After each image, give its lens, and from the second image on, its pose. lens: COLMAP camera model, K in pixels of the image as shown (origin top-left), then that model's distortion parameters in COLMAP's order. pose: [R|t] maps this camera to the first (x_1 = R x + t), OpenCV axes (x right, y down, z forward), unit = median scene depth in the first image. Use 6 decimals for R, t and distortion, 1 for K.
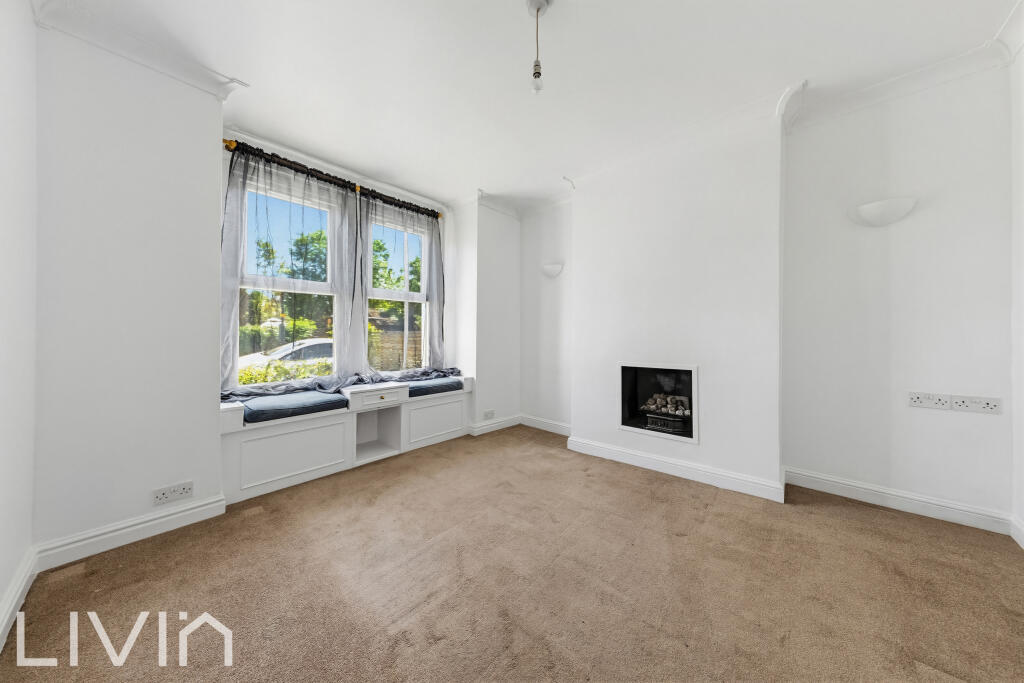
lens RADIAL K [[324.5, 0, 508.8], [0, 324.5, 336.7], [0, 0, 1]] dist [0.008280, -0.000111]
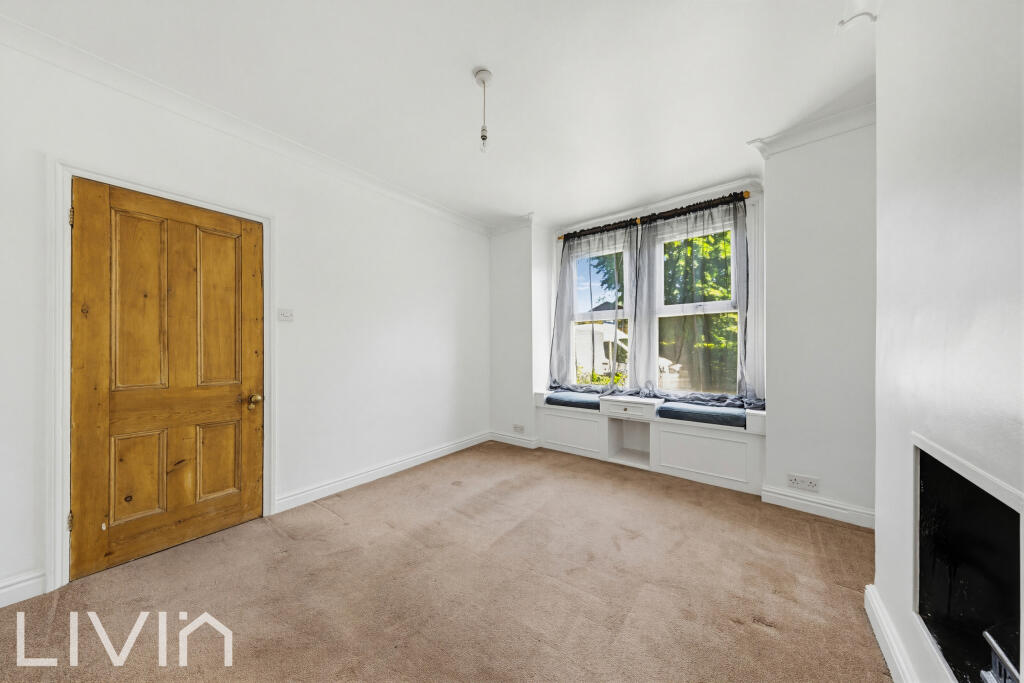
lens RADIAL K [[324.5, 0, 511.2], [0, 324.5, 348.6], [0, 0, 1]] dist [0.008280, -0.000111]
pose [[0.067953, -0.002775, -0.997685, 0.683469], [-0.000936, 0.999996, -0.002846, -0.014330], [0.997688, 0.001127, 0.067950, 0.541143]]
